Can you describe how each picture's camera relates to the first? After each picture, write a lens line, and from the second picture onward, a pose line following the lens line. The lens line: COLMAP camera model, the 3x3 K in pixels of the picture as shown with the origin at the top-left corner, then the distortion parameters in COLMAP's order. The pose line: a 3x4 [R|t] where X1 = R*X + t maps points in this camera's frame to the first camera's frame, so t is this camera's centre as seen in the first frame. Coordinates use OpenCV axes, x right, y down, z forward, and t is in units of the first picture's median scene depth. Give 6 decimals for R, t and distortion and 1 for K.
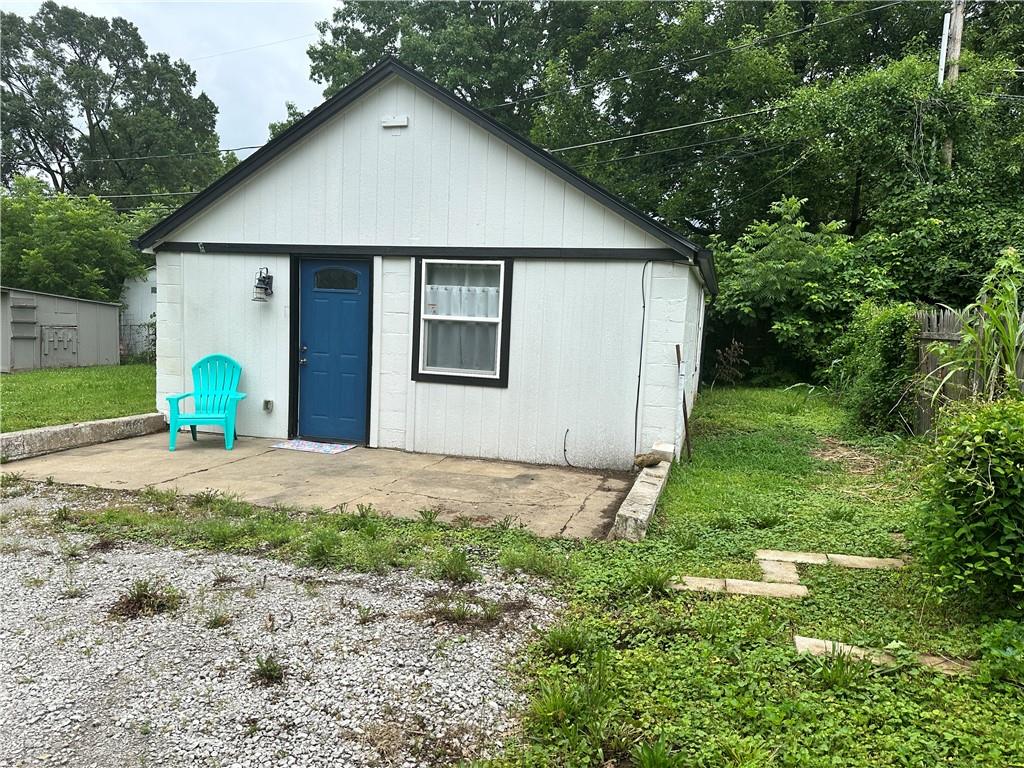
lens RADIAL K [[738.8, 0, 507.4], [0, 738.8, 383.2], [0, 0, 1]] dist [0.024756, -0.030471]
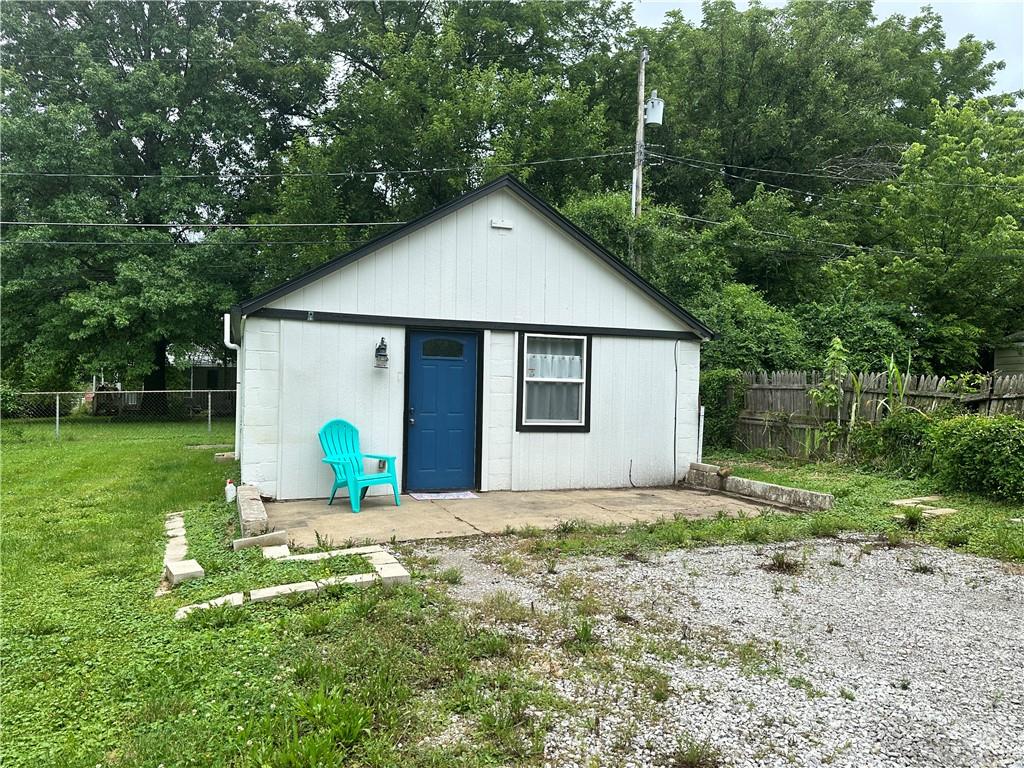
lens RADIAL K [[738.8, 0, 512.2], [0, 738.8, 382.0], [0, 0, 1]] dist [0.024756, -0.030471]
pose [[0.794976, -0.018348, 0.606364, -0.853372], [0.067751, 0.995975, -0.058687, -0.013661], [-0.602846, 0.087737, 0.793019, 0.029836]]
